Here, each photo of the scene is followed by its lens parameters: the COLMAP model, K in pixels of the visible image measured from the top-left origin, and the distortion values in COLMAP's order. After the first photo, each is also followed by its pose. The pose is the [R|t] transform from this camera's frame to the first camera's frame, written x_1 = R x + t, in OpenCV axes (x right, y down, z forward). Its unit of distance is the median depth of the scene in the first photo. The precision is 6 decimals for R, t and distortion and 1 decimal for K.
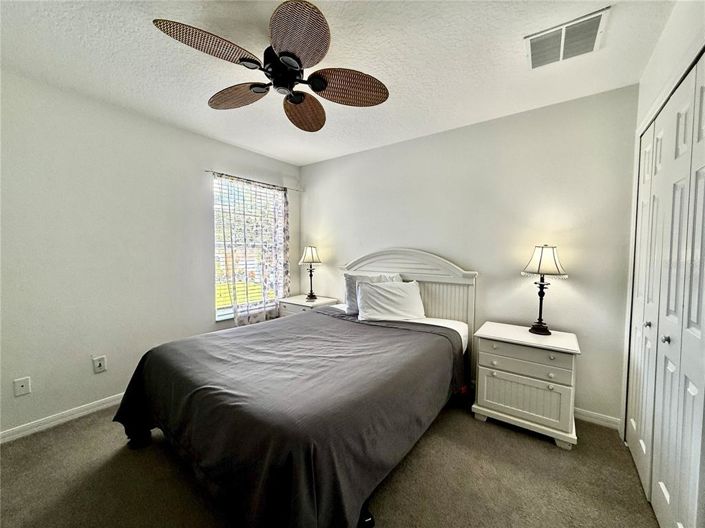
lens RADIAL K [[278.9, 0, 352.5], [0, 278.9, 264.0], [0, 0, 1]] dist [-0.027046, 0.000061]
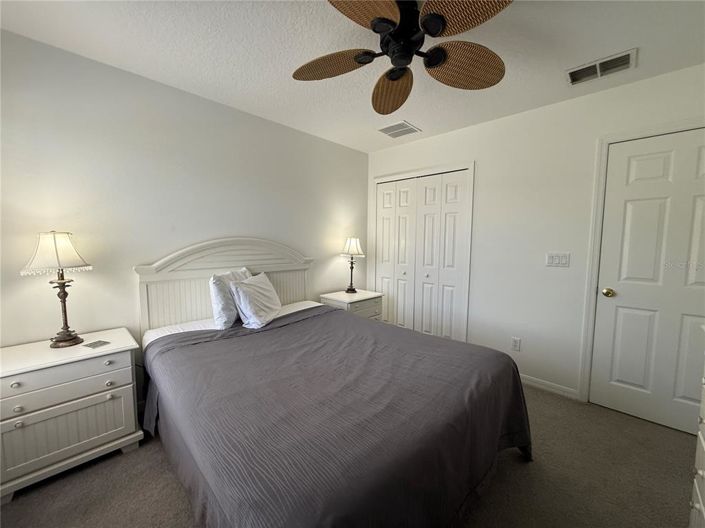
lens RADIAL K [[284.4, 0, 353.6], [0, 284.4, 248.0], [0, 0, 1]] dist [0.029775, 0.000031]
pose [[0.135951, -0.028457, 0.990307, -0.885039], [0.052105, 0.998409, 0.021537, -0.035180], [-0.989344, 0.048672, 0.137217, 0.746377]]
